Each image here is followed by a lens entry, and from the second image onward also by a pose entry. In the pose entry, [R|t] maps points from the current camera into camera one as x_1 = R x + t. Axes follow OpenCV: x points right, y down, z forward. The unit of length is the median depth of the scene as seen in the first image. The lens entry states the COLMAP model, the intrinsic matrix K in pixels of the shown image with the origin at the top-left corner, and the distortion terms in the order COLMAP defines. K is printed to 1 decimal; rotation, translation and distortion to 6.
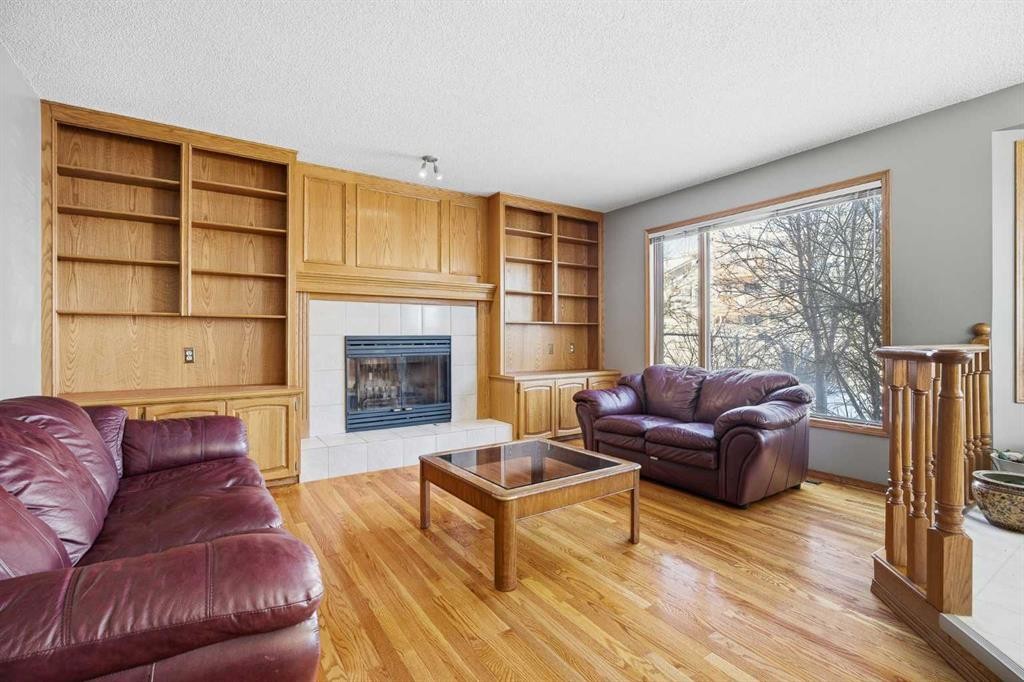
lens RADIAL K [[475.8, 0, 512.0], [0, 475.8, 342.9], [0, 0, 1]] dist [-0.008029, 0.000935]
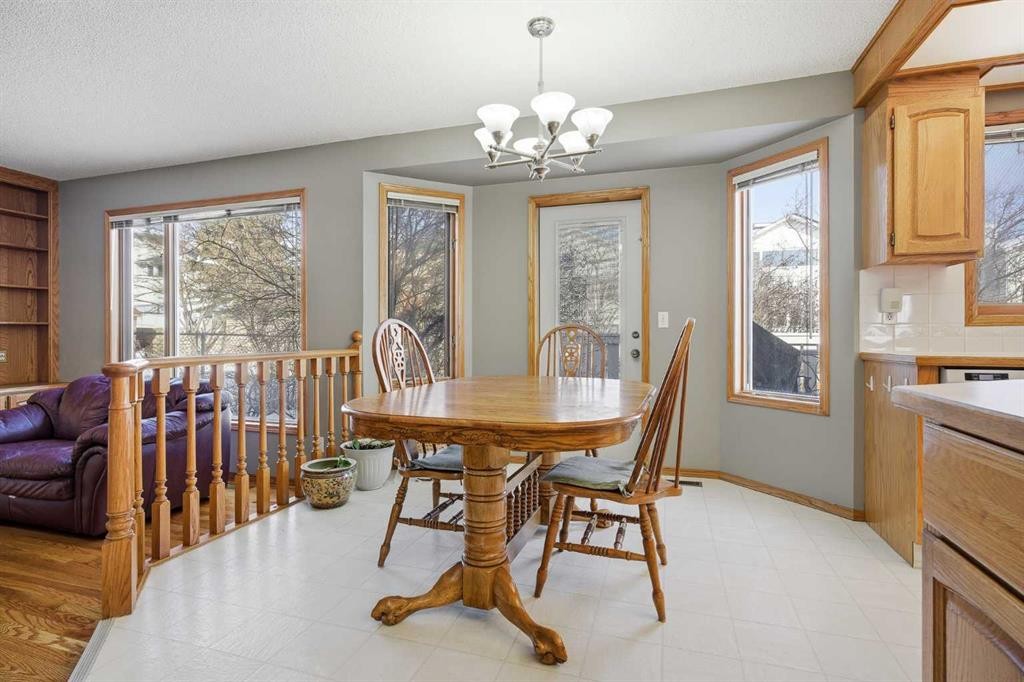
lens RADIAL K [[505.5, 0, 510.4], [0, 505.5, 340.5], [0, 0, 1]] dist [-0.002247, 0.000178]
pose [[0.770005, -0.001805, 0.638035, 0.415543], [0.004875, 0.999983, -0.003054, -0.011424], [-0.638019, 0.005462, 0.770001, -0.187075]]
